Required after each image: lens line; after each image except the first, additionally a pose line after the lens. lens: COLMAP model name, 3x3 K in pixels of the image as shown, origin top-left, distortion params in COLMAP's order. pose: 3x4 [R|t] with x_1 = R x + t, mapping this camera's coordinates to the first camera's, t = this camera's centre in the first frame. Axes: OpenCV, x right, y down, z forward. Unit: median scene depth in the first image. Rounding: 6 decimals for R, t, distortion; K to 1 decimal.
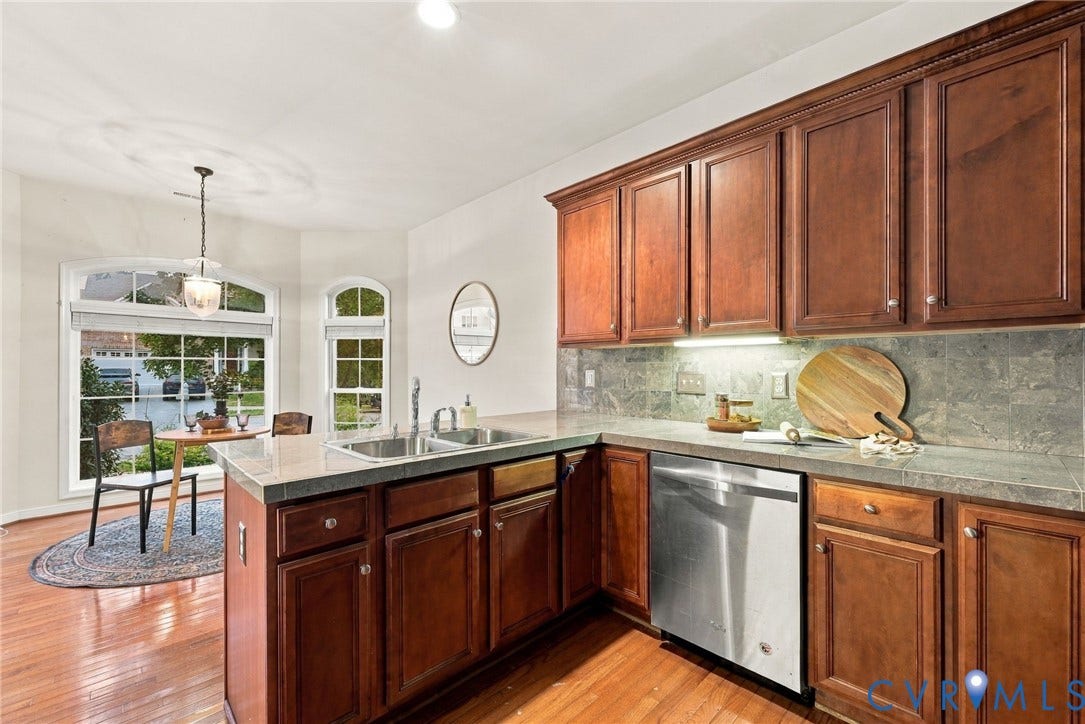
lens RADIAL K [[446.4, 0, 541.3], [0, 446.4, 366.6], [0, 0, 1]] dist [0.000988, 0.000434]
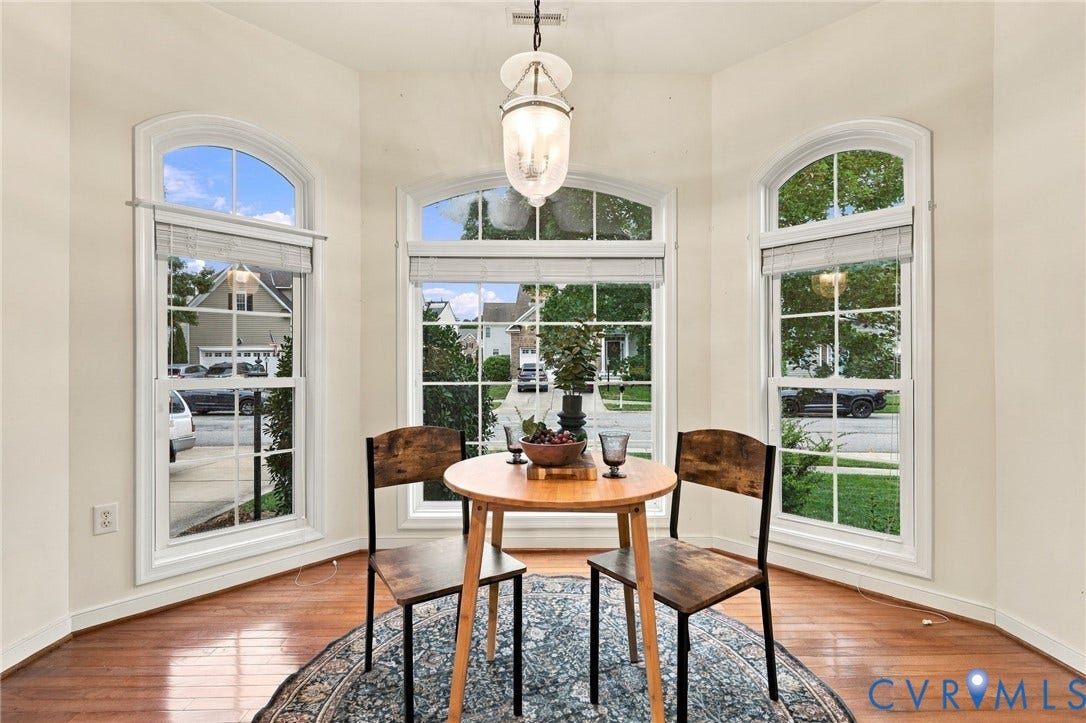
lens RADIAL K [[495.6, 0, 549.7], [0, 495.6, 360.5], [0, 0, 1]] dist [-0.001277, -0.000285]
pose [[0.738879, -0.006758, -0.673804, -0.422127], [0.006654, 0.999974, -0.002733, 0.045043], [0.673805, -0.002464, 0.738905, 0.647773]]
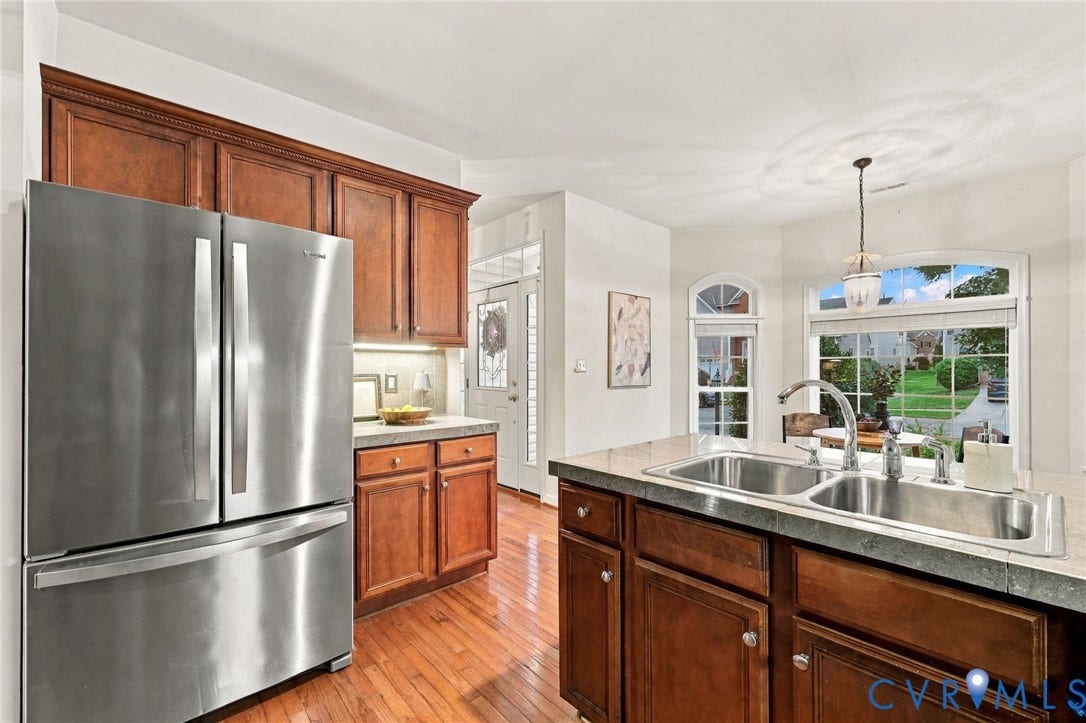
lens RADIAL K [[446.9, 0, 547.3], [0, 446.9, 370.3], [0, 0, 1]] dist [0.000988, 0.000434]
pose [[-0.030979, 0.005000, -0.999508, 0.226836], [0.010478, 0.999934, 0.004677, -0.002454], [0.999465, -0.010328, -0.031029, 0.345731]]
